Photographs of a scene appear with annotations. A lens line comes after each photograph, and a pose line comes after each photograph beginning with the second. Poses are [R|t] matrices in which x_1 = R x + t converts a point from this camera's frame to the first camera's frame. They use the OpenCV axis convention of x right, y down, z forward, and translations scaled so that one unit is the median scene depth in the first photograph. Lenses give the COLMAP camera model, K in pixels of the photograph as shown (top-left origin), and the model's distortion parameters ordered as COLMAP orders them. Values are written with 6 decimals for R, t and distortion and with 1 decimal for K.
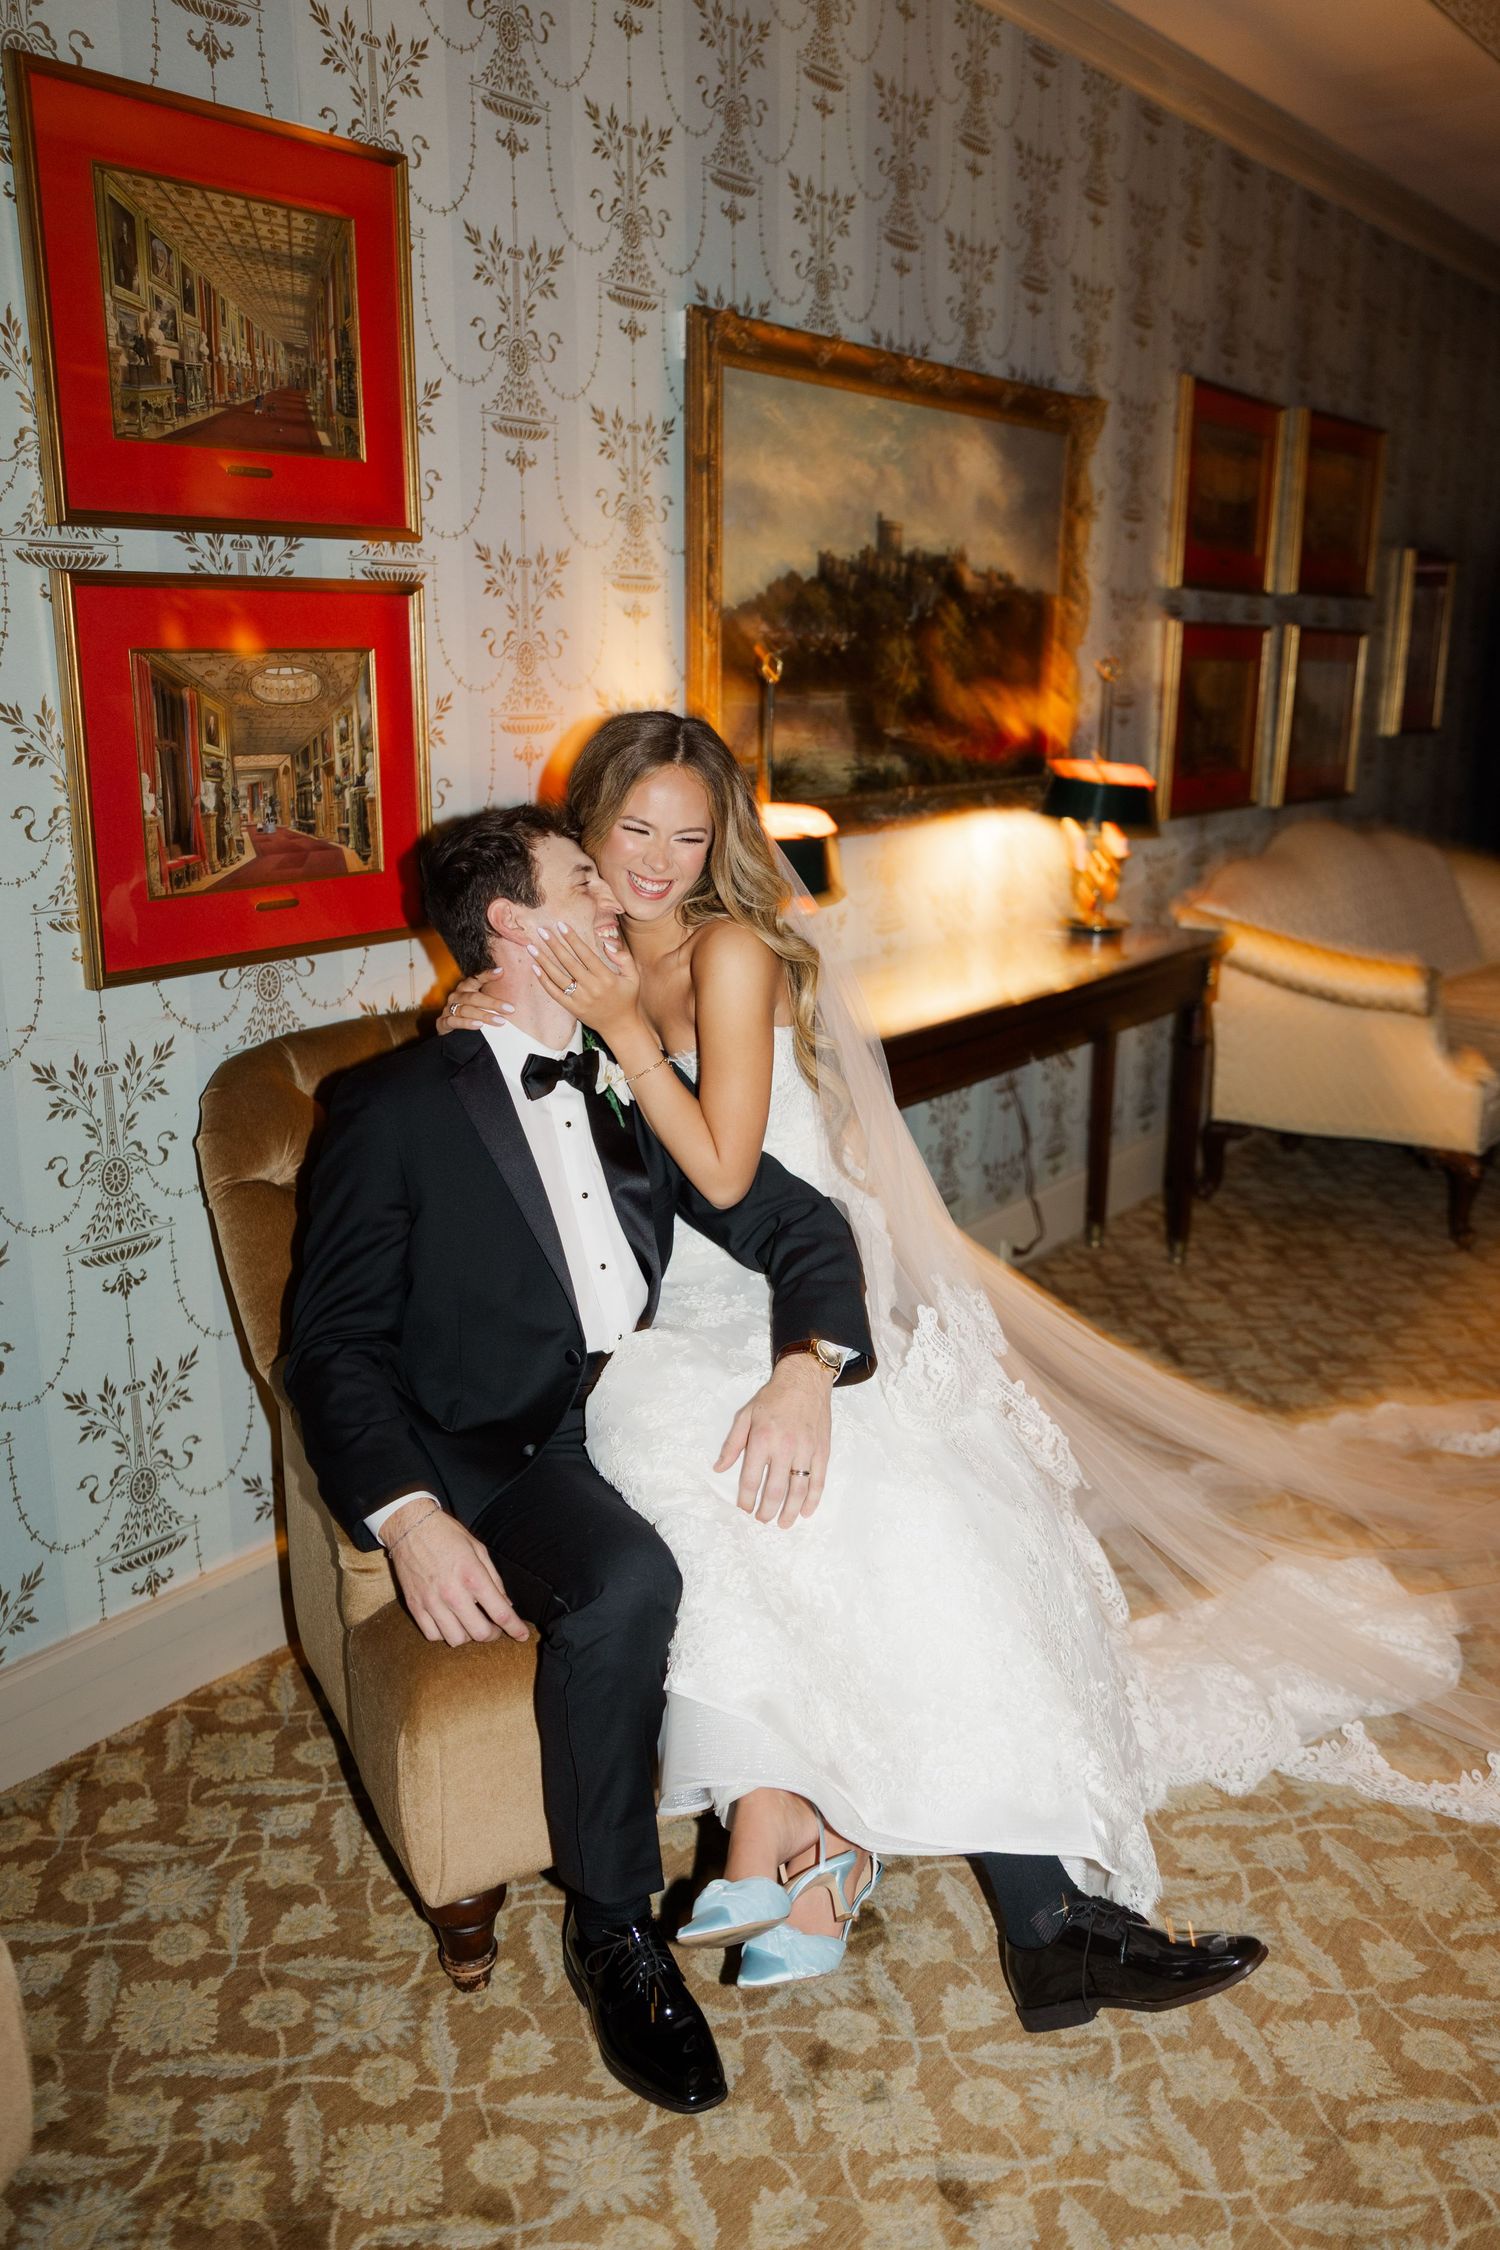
lens RADIAL K [[1811.7, 0, 755.8], [0, 1811.7, 1124.0], [0, 0, 1]] dist [-0.017828, 0.015141]
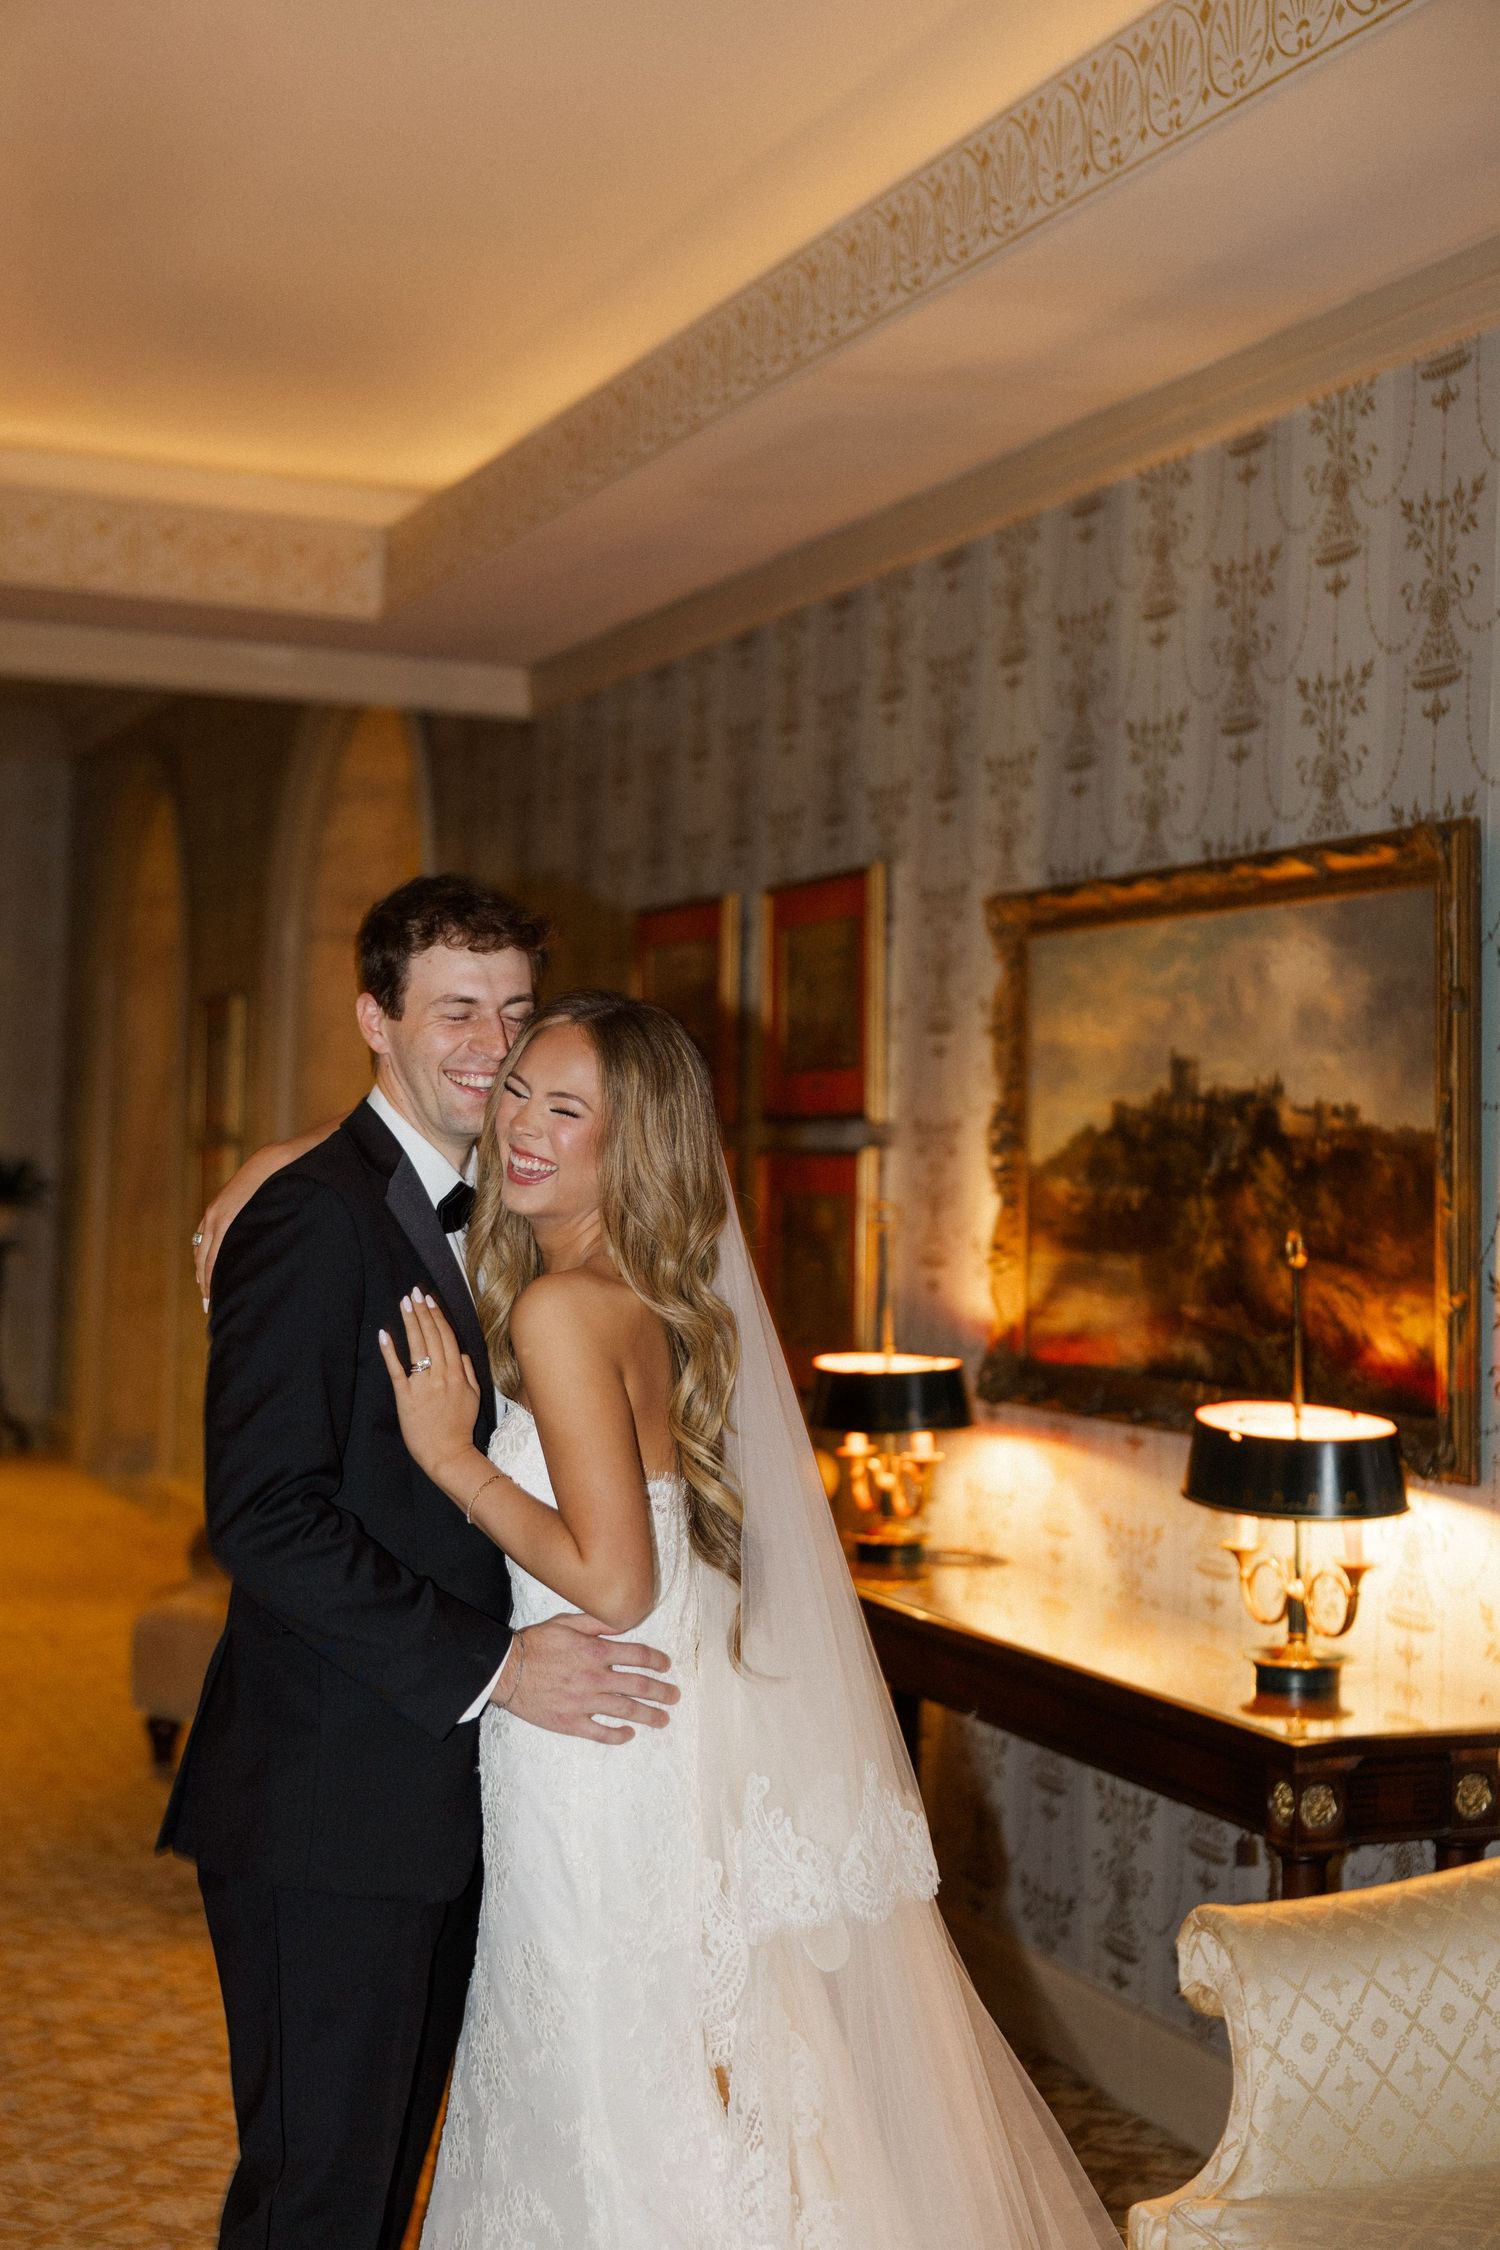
lens RADIAL K [[3097.9, 0, 743.7], [0, 3097.9, 1123.8], [0, 0, 1]] dist [-0.010243, 0.044373]
pose [[-0.518754, -0.025870, -0.854532, 2.020590], [-0.239273, 0.963990, 0.116070, -0.616323], [0.820757, 0.264678, -0.506264, 2.284612]]
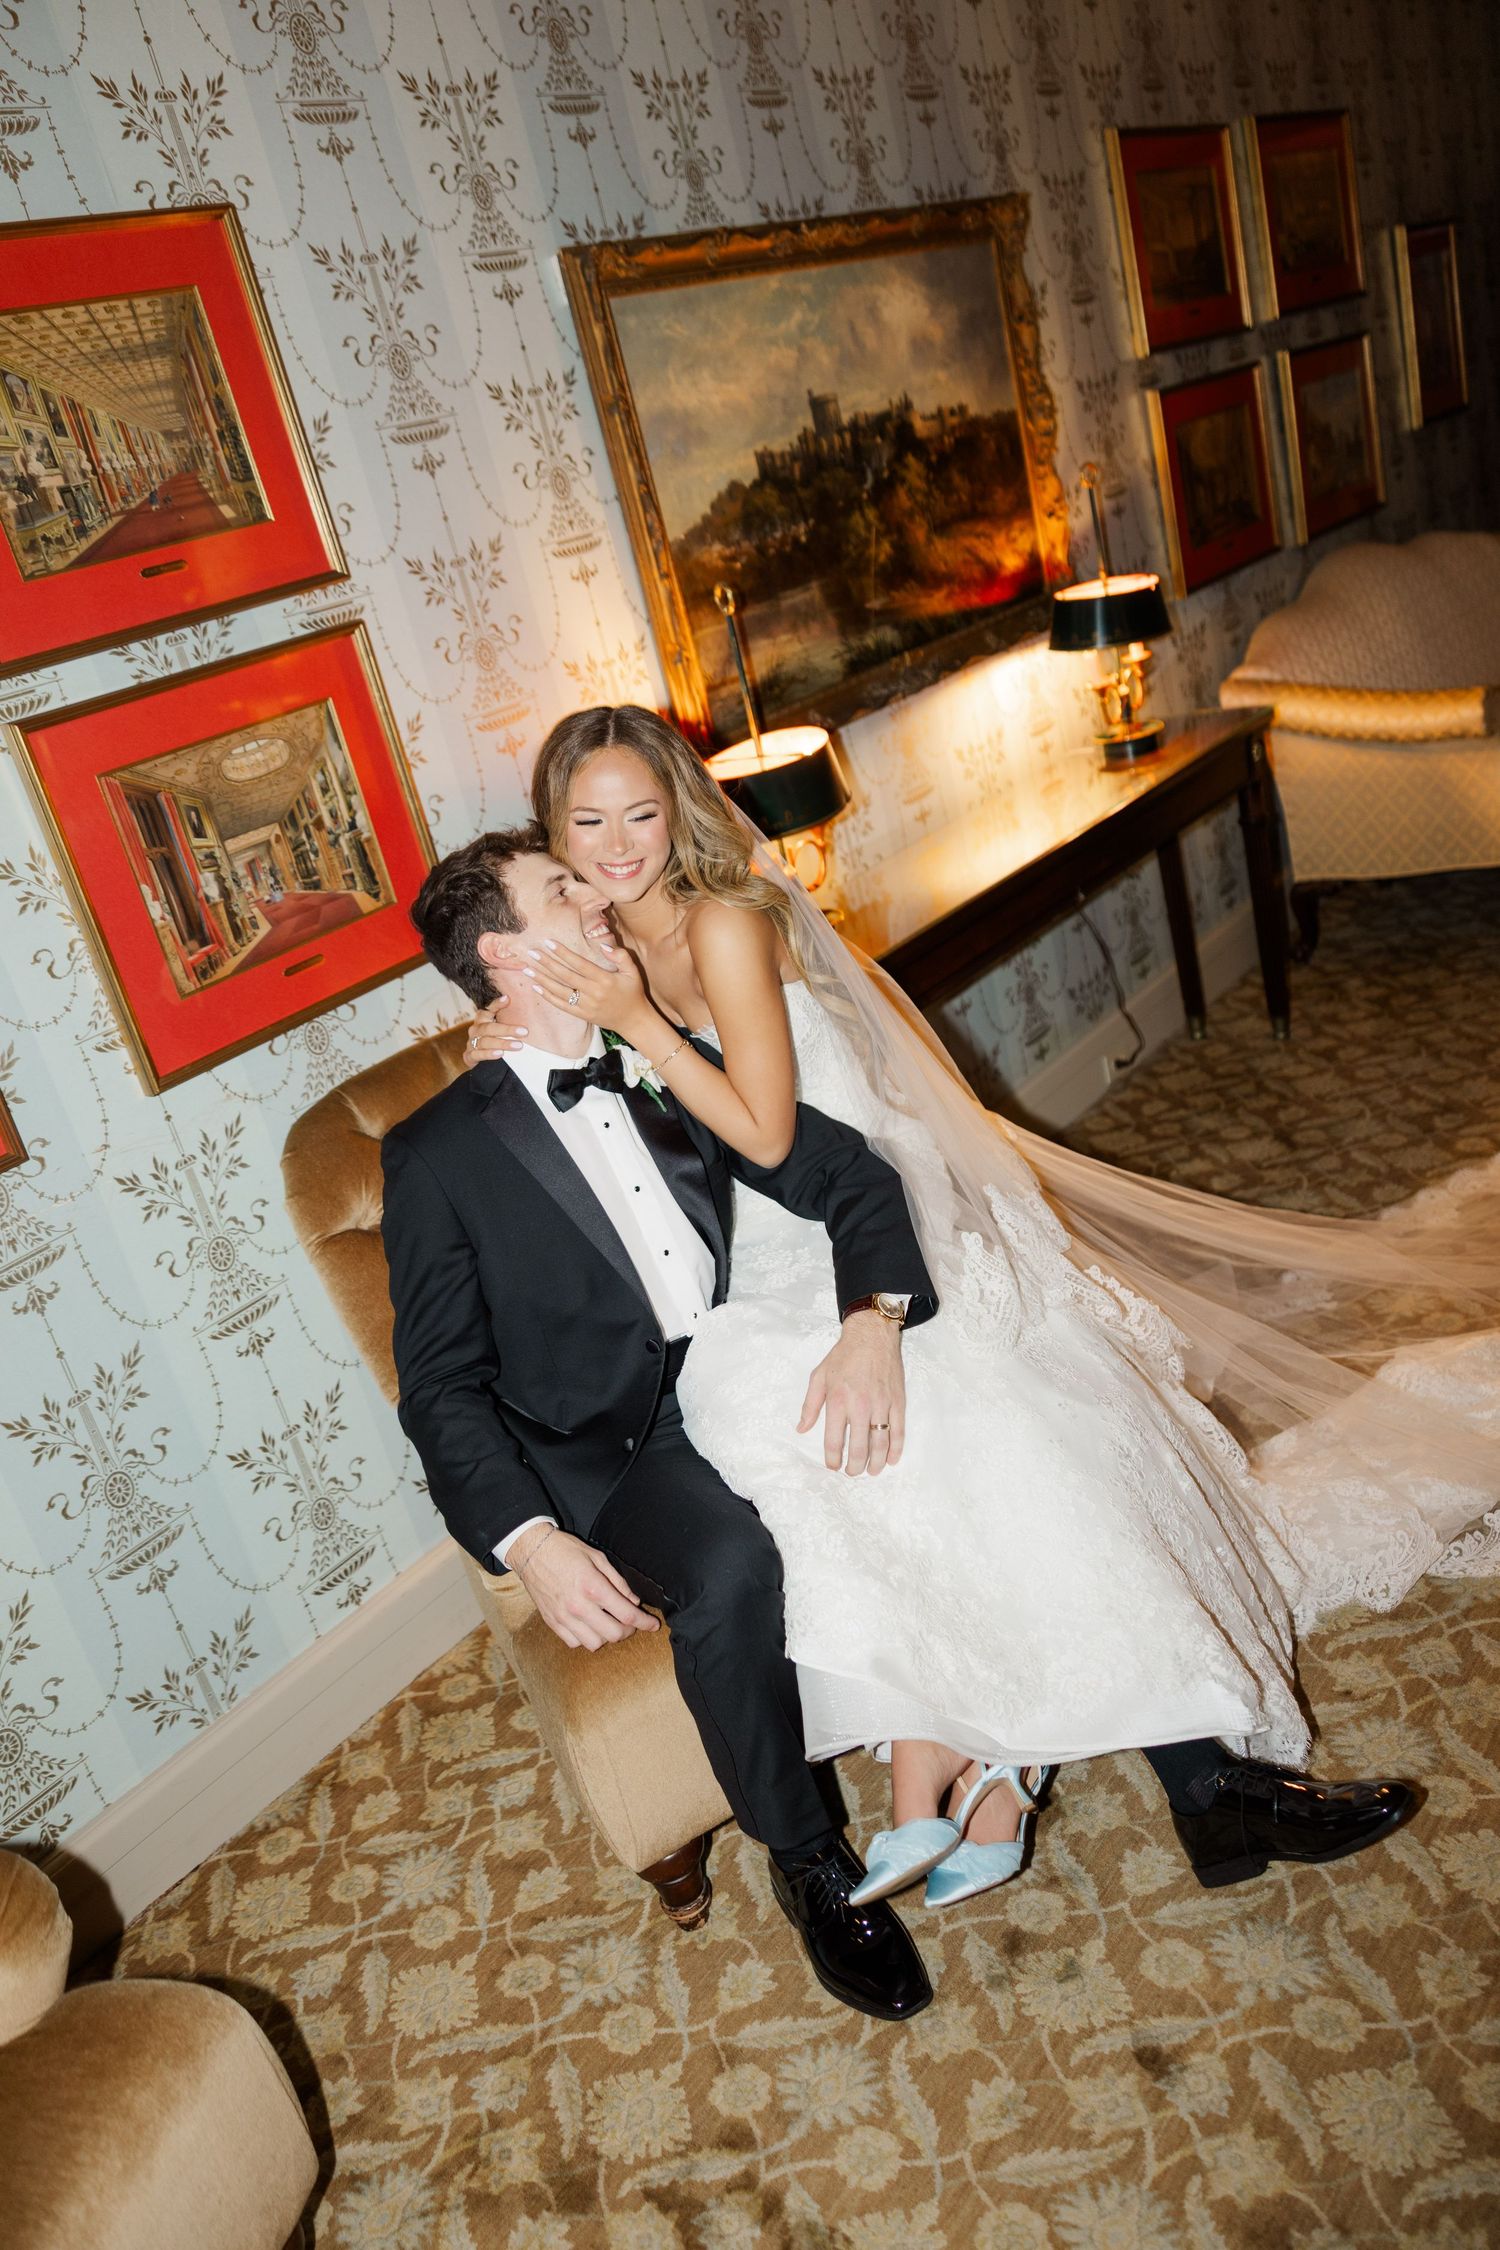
lens RADIAL K [[1738.2, 0, 742.6], [0, 1738.2, 1124.1], [0, 0, 1]] dist [0.002109, 0.001396]
pose [[0.968740, -0.217725, -0.118904, 0.086177], [0.229612, 0.968387, 0.097493, -0.074955], [0.093918, -0.121747, 0.988108, 0.015243]]
